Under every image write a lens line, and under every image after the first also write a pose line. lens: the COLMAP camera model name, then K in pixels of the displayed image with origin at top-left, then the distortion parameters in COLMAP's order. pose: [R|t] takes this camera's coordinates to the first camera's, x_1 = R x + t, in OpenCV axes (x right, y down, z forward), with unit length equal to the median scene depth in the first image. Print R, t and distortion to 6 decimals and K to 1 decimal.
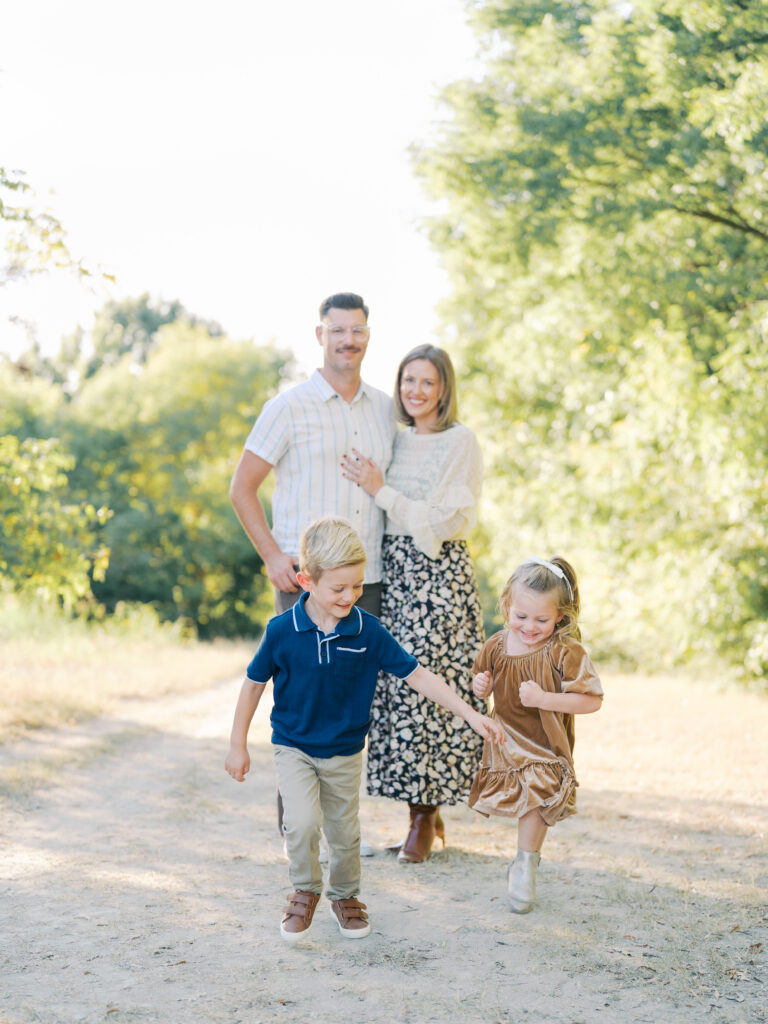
lens RADIAL K [[1678.2, 0, 380.9], [0, 1678.2, 566.9], [0, 0, 1]] dist [0.009524, 0.054974]
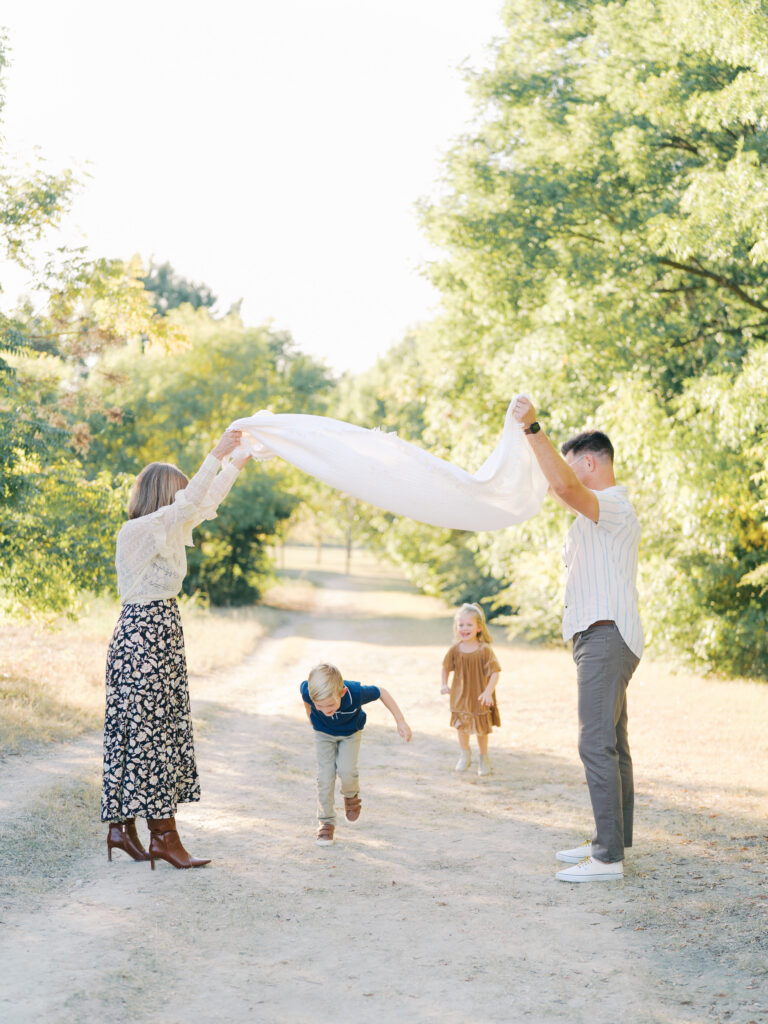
lens RADIAL K [[1678.2, 0, 380.9], [0, 1678.2, 566.9], [0, 0, 1]] dist [0.009524, 0.054974]
pose [[0.999828, 0.010880, 0.014991, -0.023853], [-0.011318, 0.999502, 0.029445, -0.032187], [-0.014663, -0.029610, 0.999454, -0.183896]]
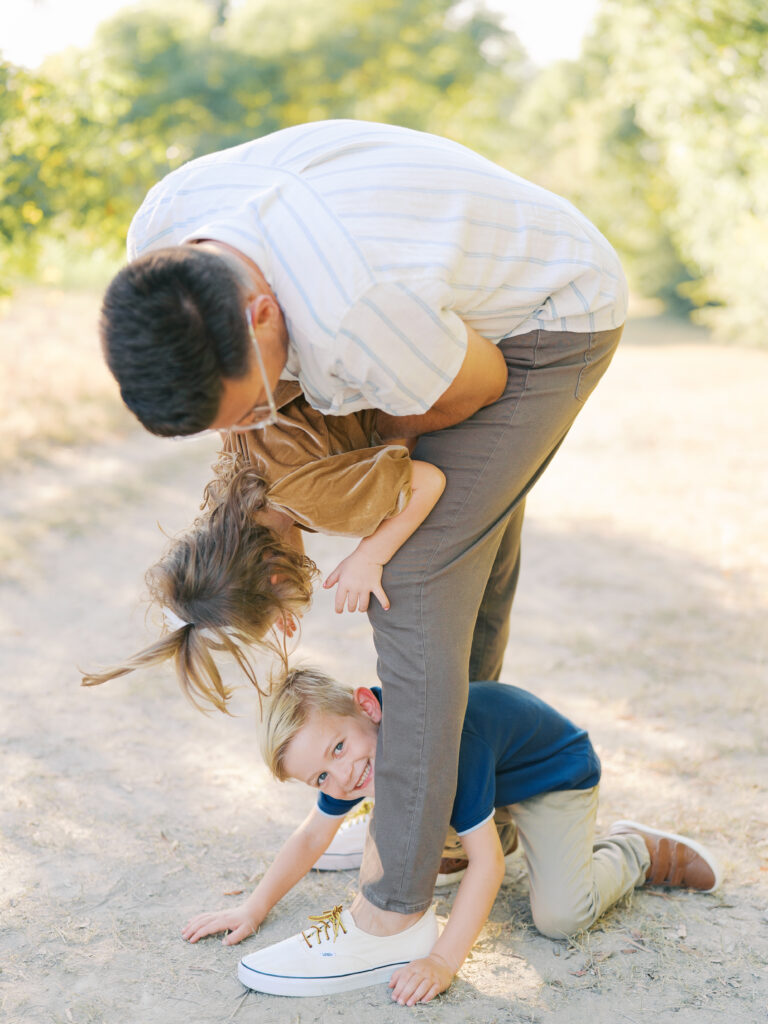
lens RADIAL K [[1678.2, 0, 380.9], [0, 1678.2, 566.9], [0, 0, 1]] dist [0.009524, 0.054974]
pose [[0.994399, 0.045426, -0.095430, 0.005904], [-0.024658, 0.977719, 0.208464, -0.007105], [0.102774, -0.204944, 0.973363, 0.163437]]
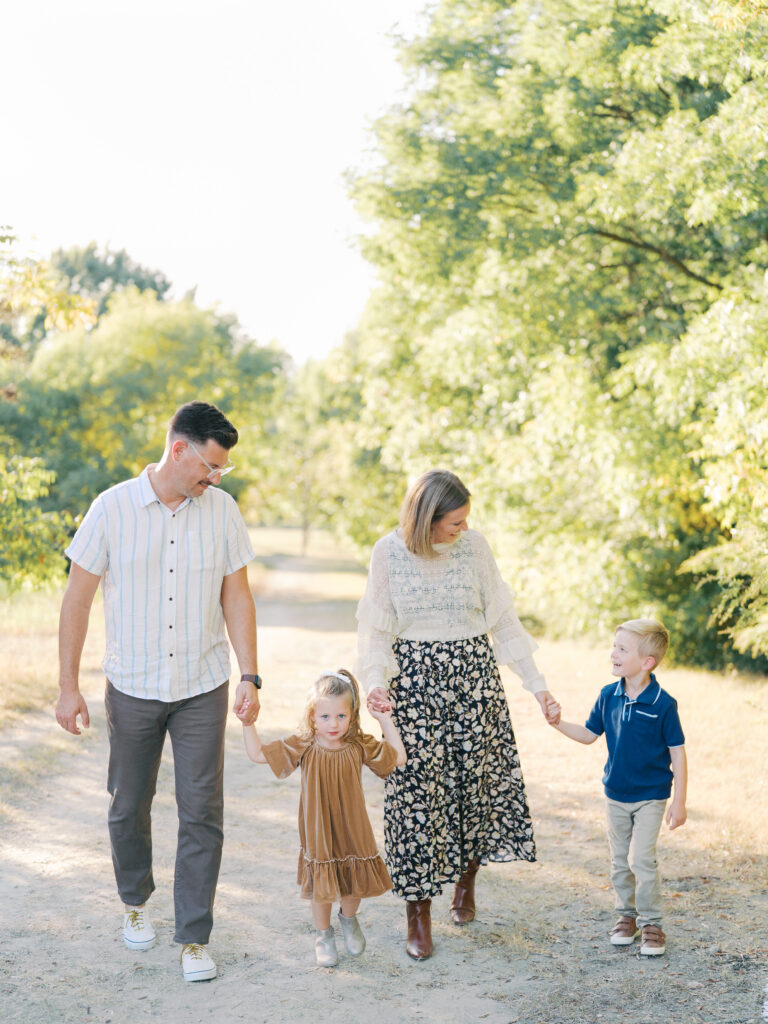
lens RADIAL K [[1627.6, 0, 384.0], [0, 1627.6, 545.4], [0, 0, 1]] dist [0.008291, -0.141691]
pose [[0.999188, 0.002283, 0.040237, 0.000381], [-0.003432, 0.999587, 0.028519, -0.033937], [-0.040155, -0.028634, 0.998783, -0.098680]]
